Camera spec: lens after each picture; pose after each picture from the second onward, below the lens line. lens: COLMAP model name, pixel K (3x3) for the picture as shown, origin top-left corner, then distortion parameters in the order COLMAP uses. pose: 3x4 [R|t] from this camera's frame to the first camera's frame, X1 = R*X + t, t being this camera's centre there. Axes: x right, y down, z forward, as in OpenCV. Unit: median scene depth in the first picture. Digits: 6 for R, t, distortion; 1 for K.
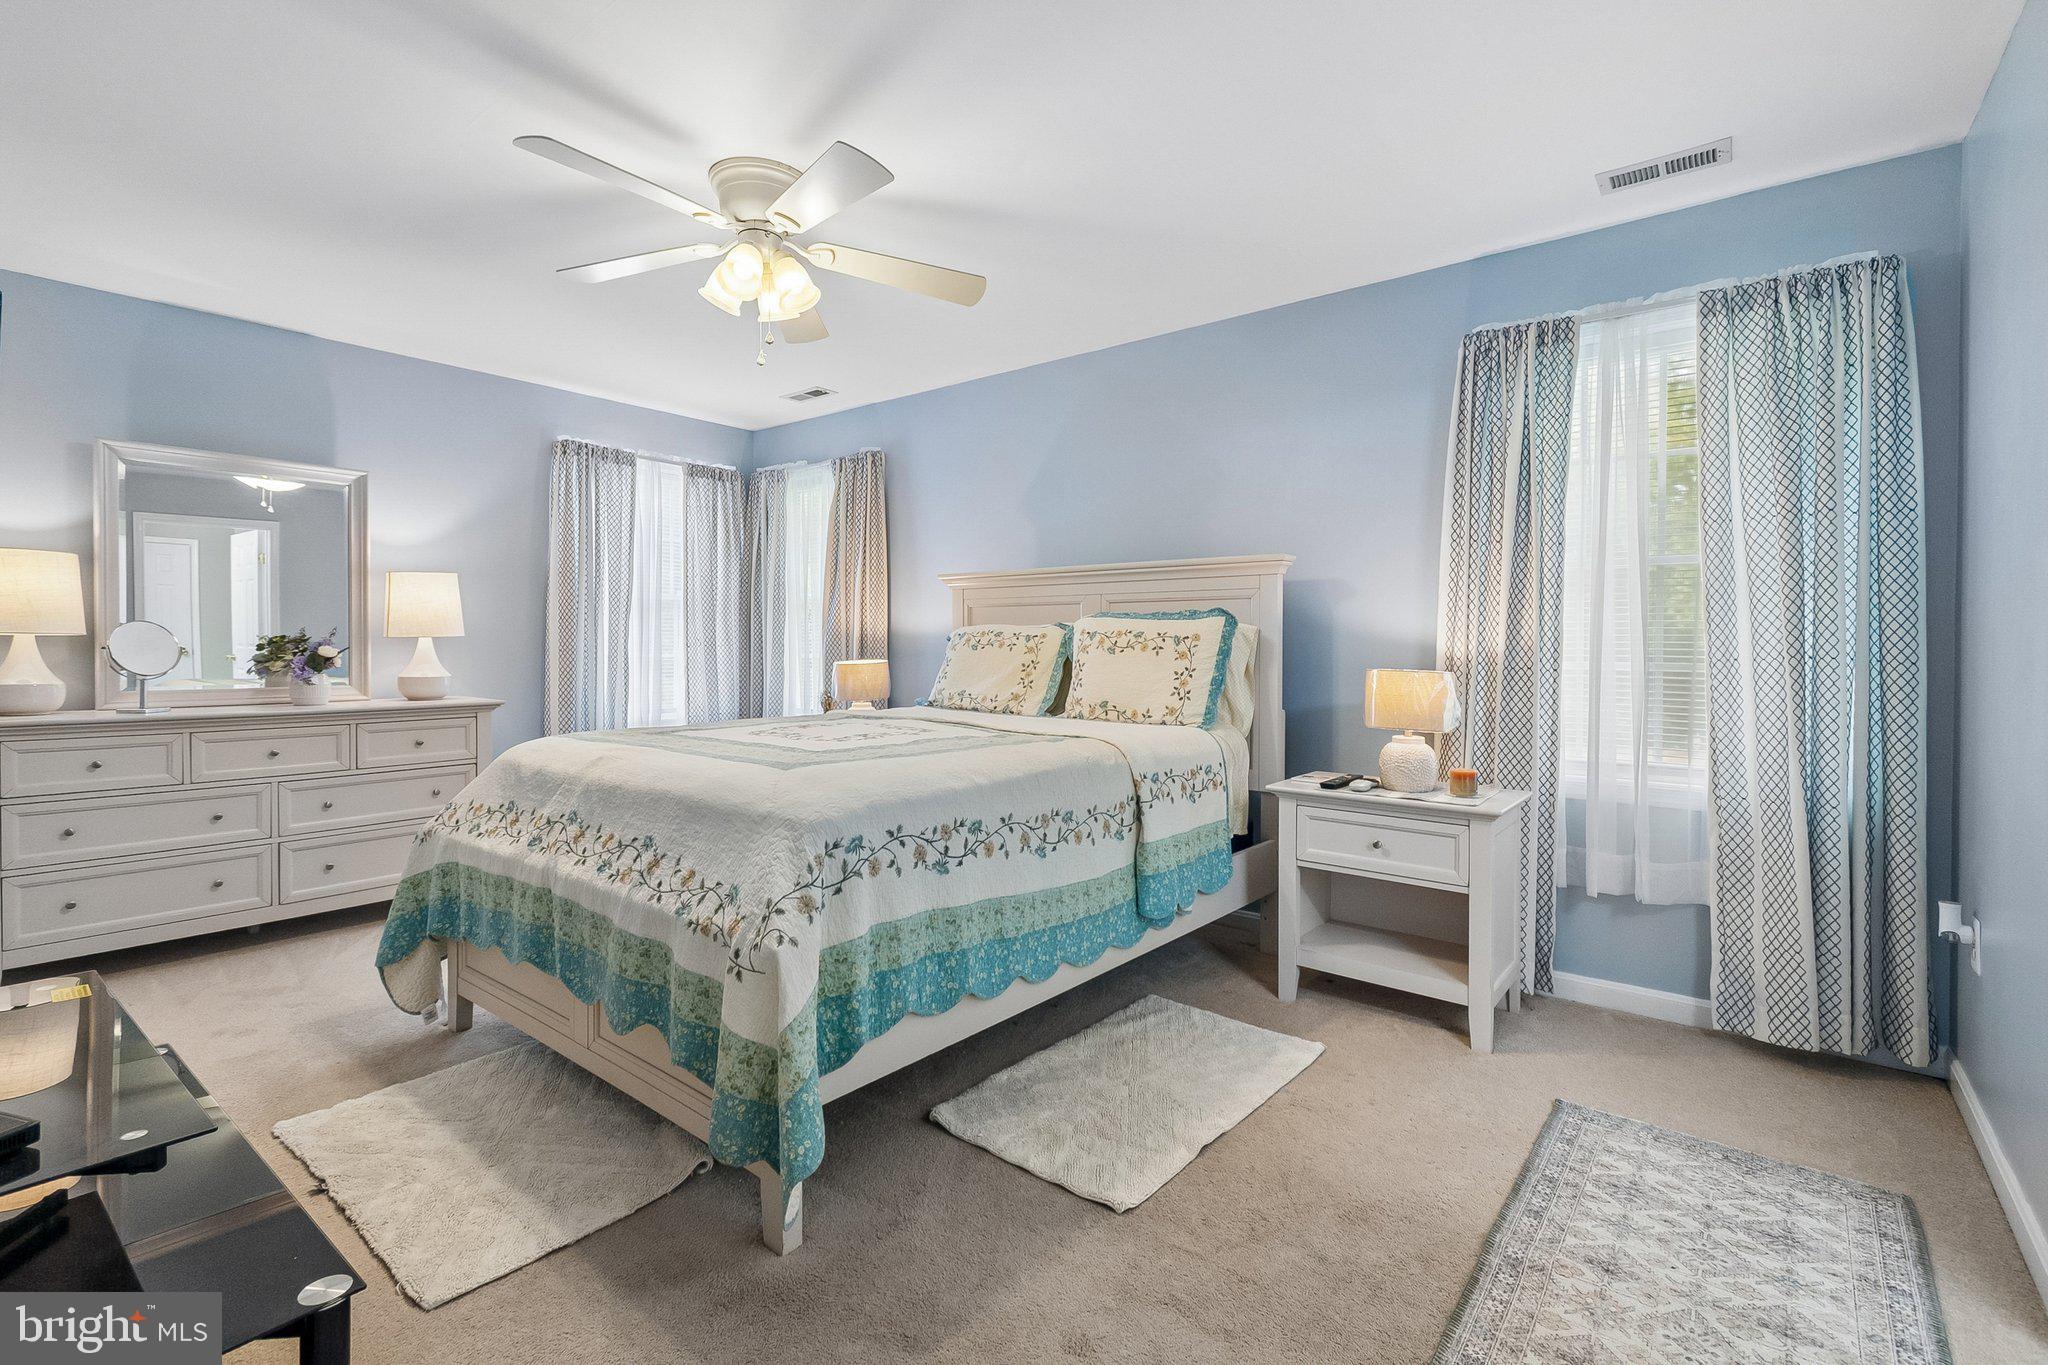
lens RADIAL K [[918.4, 0, 1023.1], [0, 918.4, 660.1], [0, 0, 1]] dist [0.011742, -0.005959]
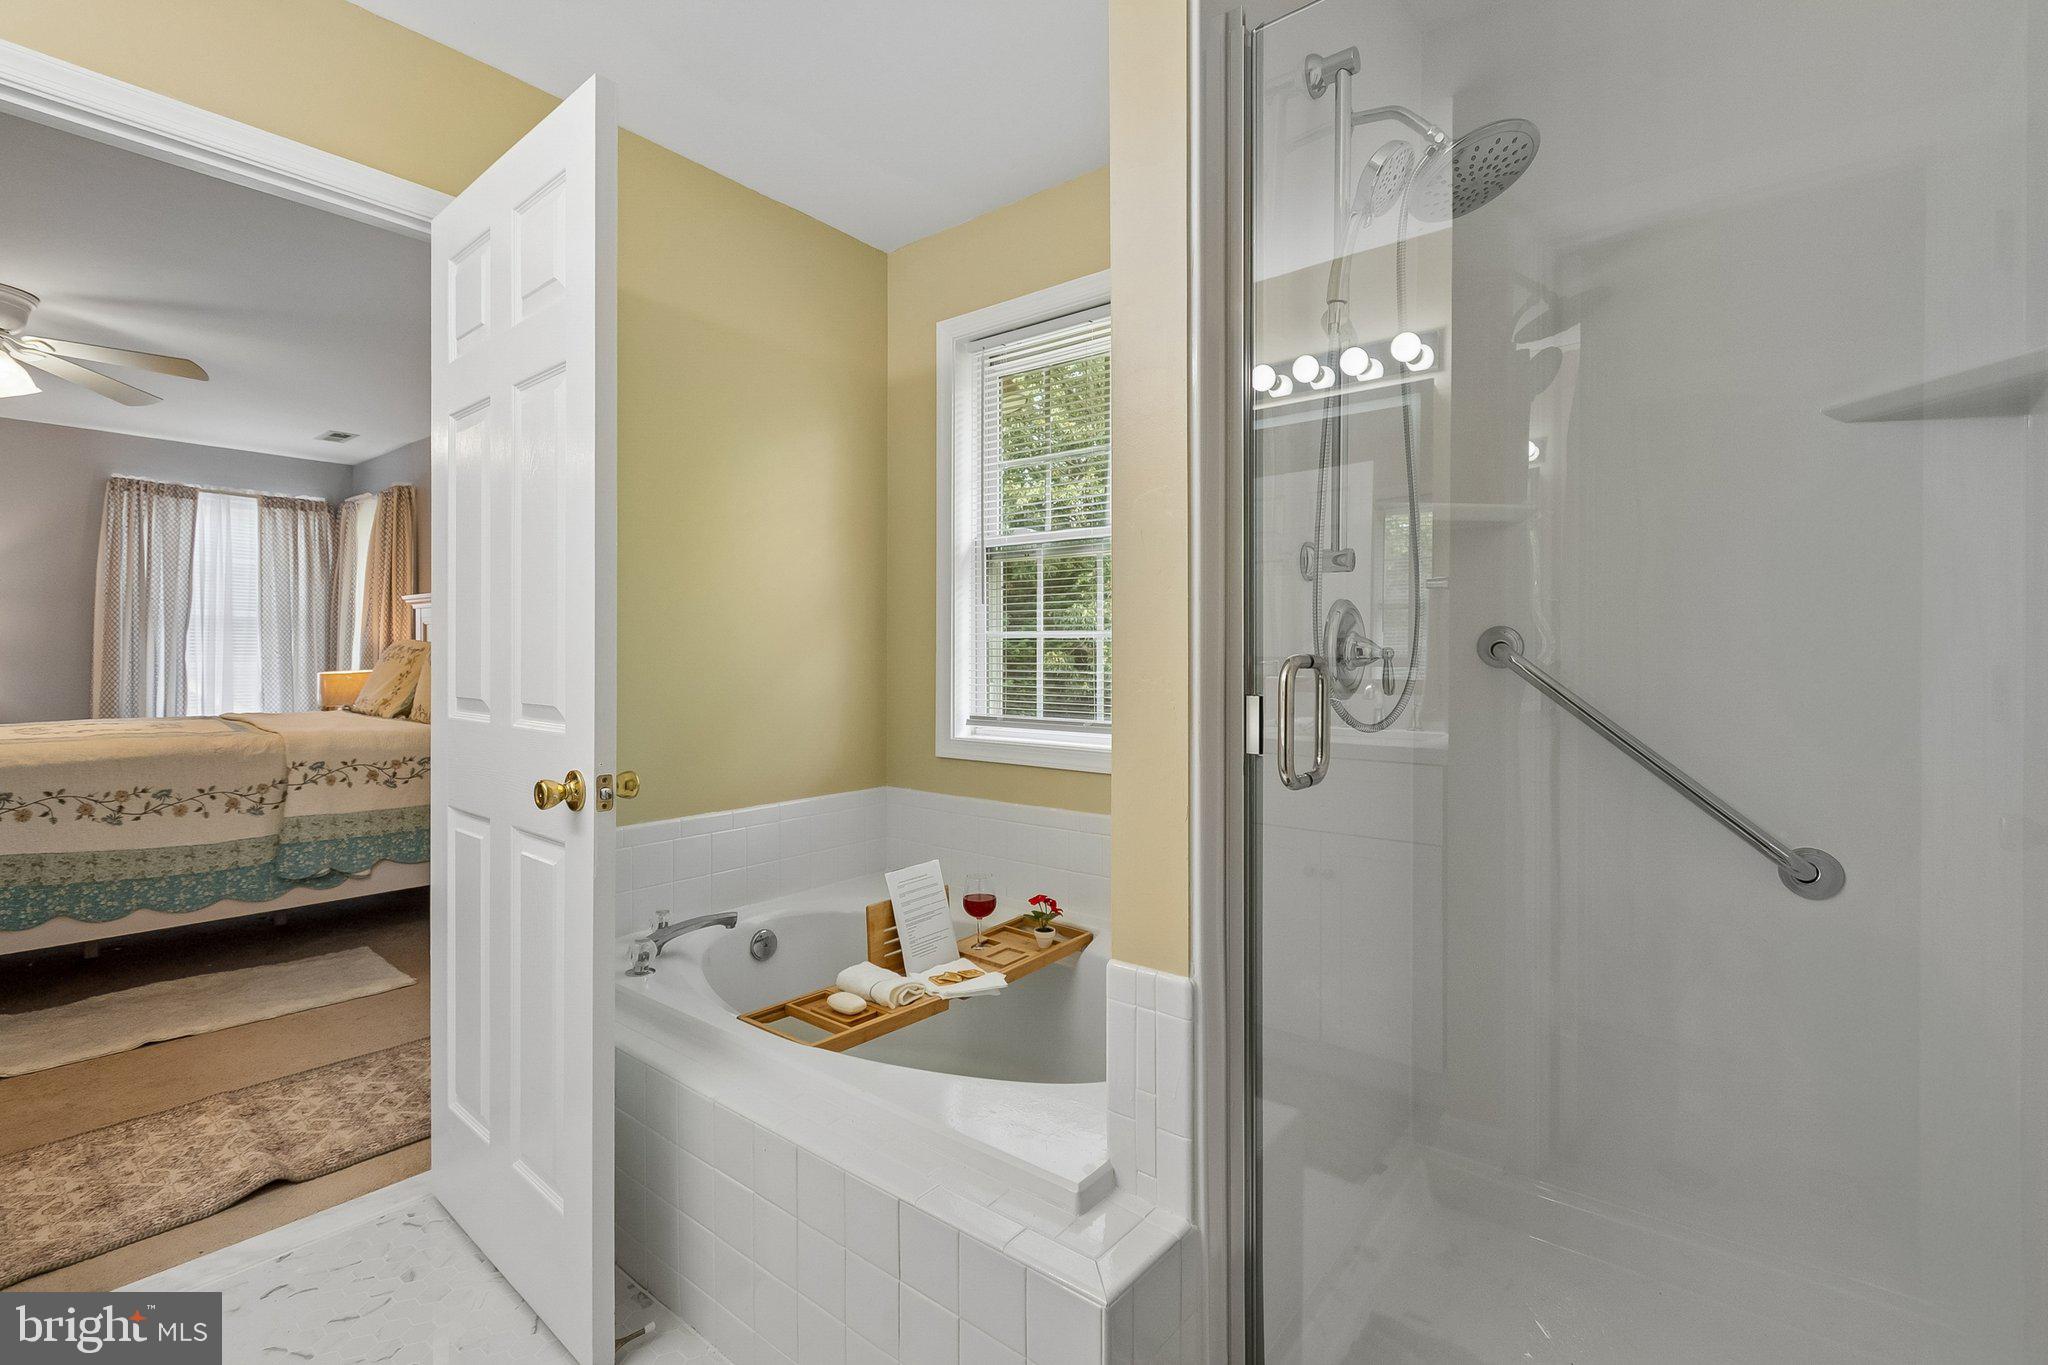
lens RADIAL K [[918.4, 0, 1023.1], [0, 918.4, 660.1], [0, 0, 1]] dist [0.011742, -0.005959]
pose [[0.999930, 0.002800, -0.011495, 0.648709], [-0.002940, 0.999921, -0.012198, -0.000801], [0.011460, 0.012231, 0.999860, -0.134288]]
